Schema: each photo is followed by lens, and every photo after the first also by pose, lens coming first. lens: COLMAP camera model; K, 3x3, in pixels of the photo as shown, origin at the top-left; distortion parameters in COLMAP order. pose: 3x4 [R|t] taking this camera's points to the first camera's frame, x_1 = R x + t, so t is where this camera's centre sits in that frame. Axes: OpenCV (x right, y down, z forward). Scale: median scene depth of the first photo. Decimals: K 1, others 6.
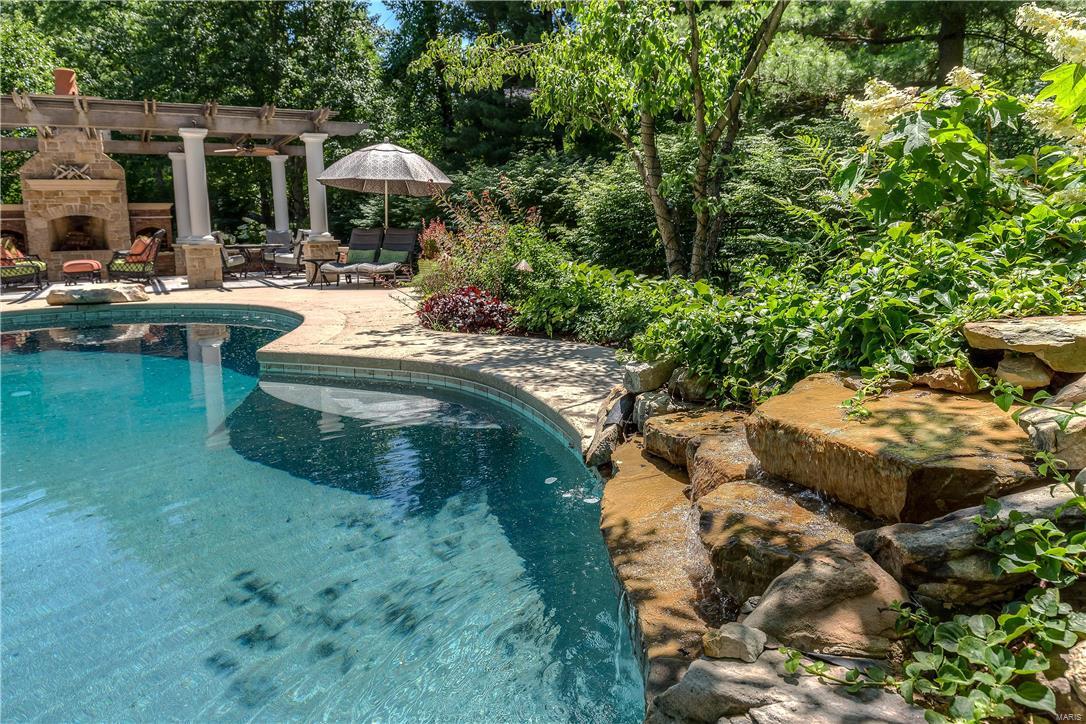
lens RADIAL K [[672.3, 0, 543.0], [0, 672.3, 362.0], [0, 0, 1]] dist [-0.002448, -0.000477]
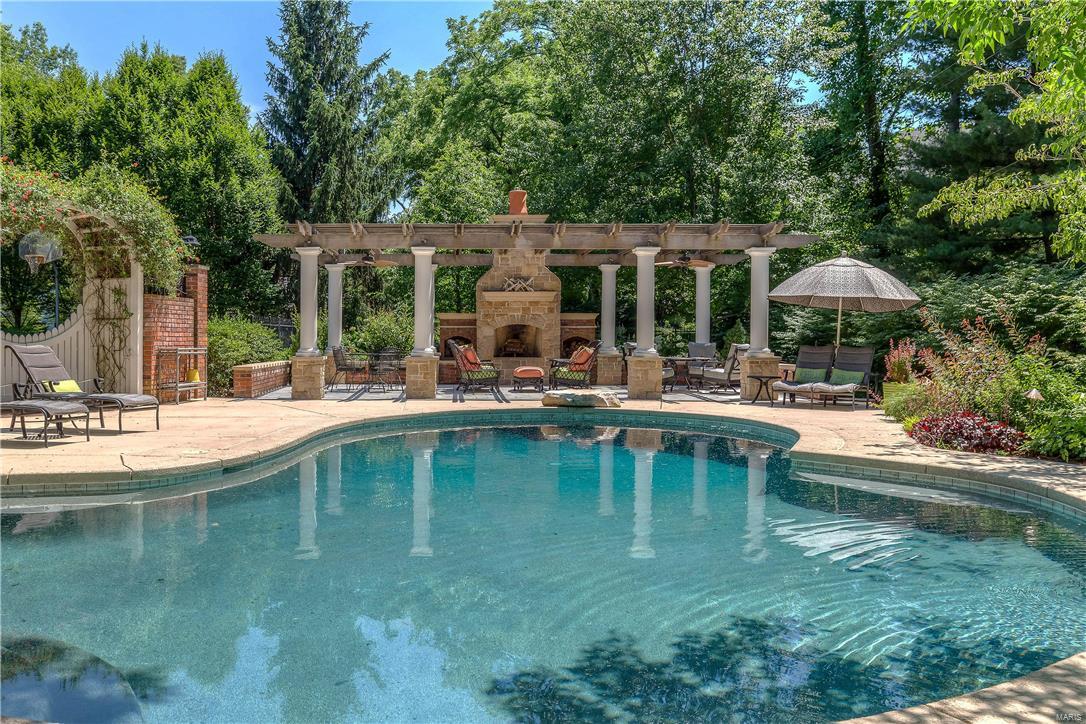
lens RADIAL K [[841.9, 0, 542.8], [0, 841.9, 388.2], [0, 0, 1]] dist [0.003560, -0.002463]
pose [[0.875722, 0.049459, -0.480276, -0.029532], [-0.114313, 0.987696, -0.106721, 0.031625], [0.469089, 0.148360, 0.870600, -0.212860]]
